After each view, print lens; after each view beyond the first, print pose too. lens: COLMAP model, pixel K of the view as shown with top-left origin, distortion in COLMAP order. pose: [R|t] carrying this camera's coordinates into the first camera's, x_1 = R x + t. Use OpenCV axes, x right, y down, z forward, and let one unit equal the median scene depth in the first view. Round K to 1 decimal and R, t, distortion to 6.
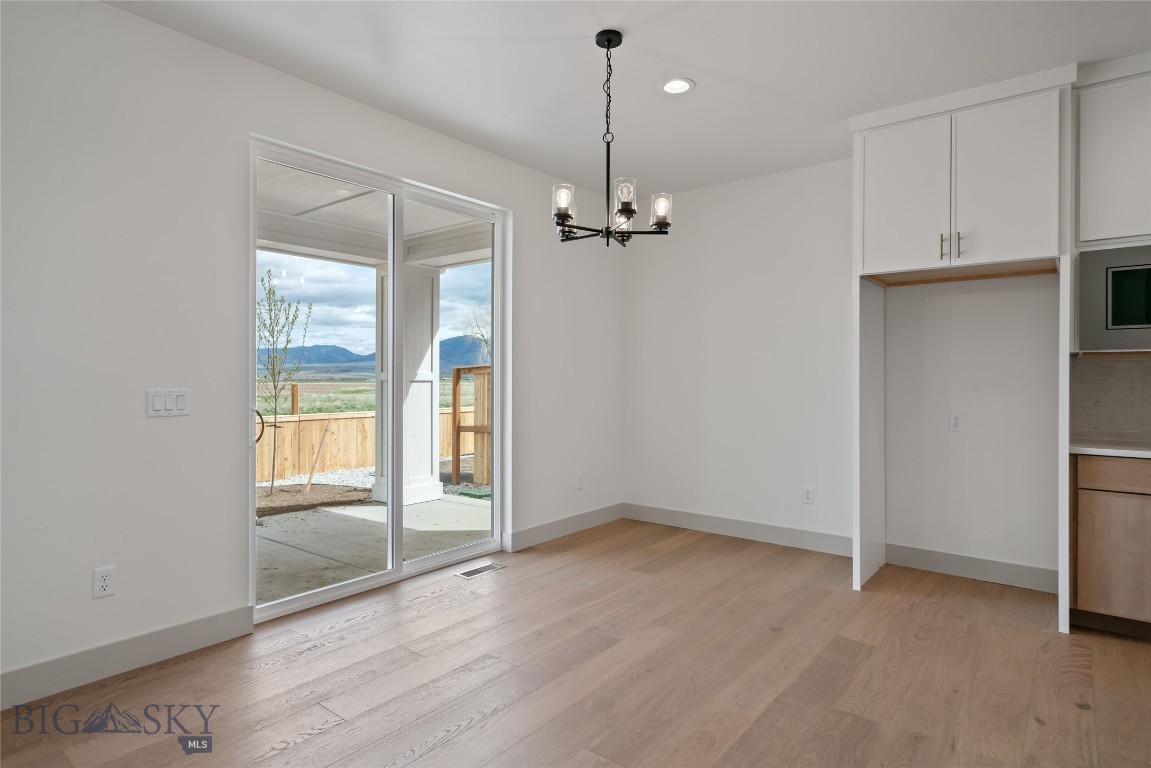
lens RADIAL K [[624.0, 0, 574.9], [0, 624.0, 377.4], [0, 0, 1]] dist [0.001752, 0.001394]
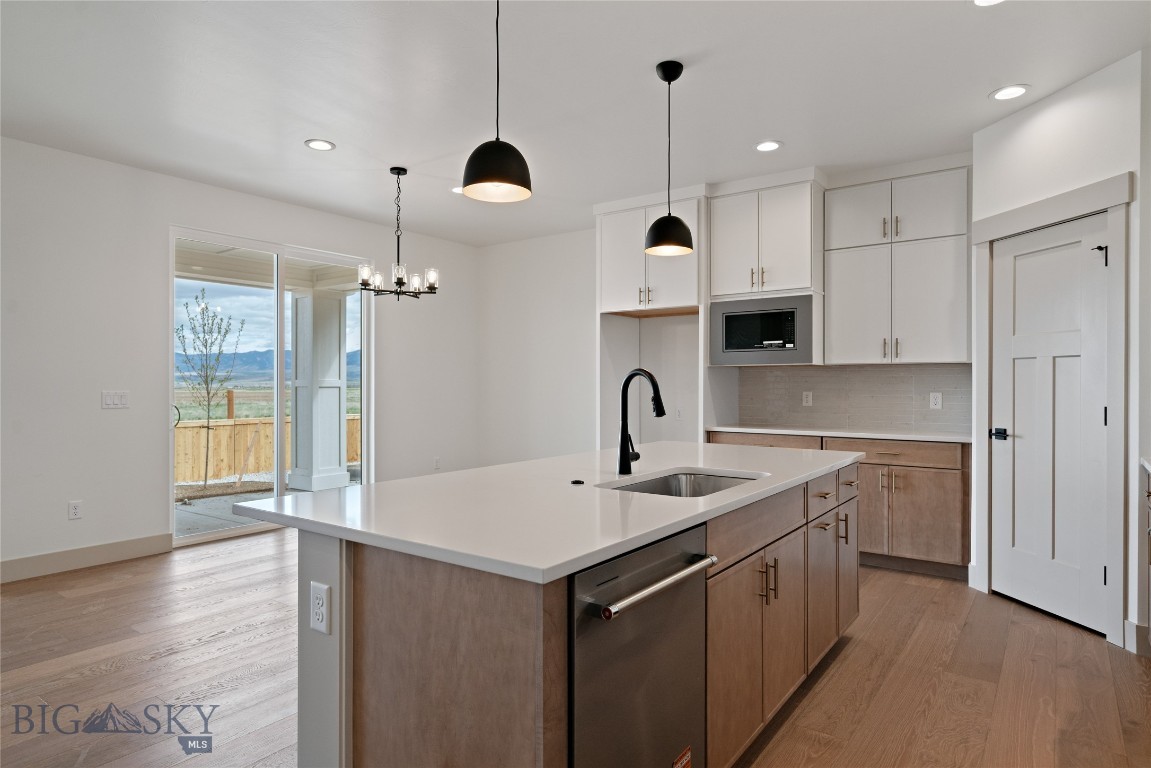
lens RADIAL K [[659.0, 0, 575.5], [0, 659.0, 384.0], [0, 0, 1]] dist [0.003050, 0.000842]
pose [[0.999146, -0.003021, 0.041201, 0.397244], [0.003007, 0.999995, 0.000411, 0.002591], [-0.041202, -0.000287, 0.999151, -0.641279]]
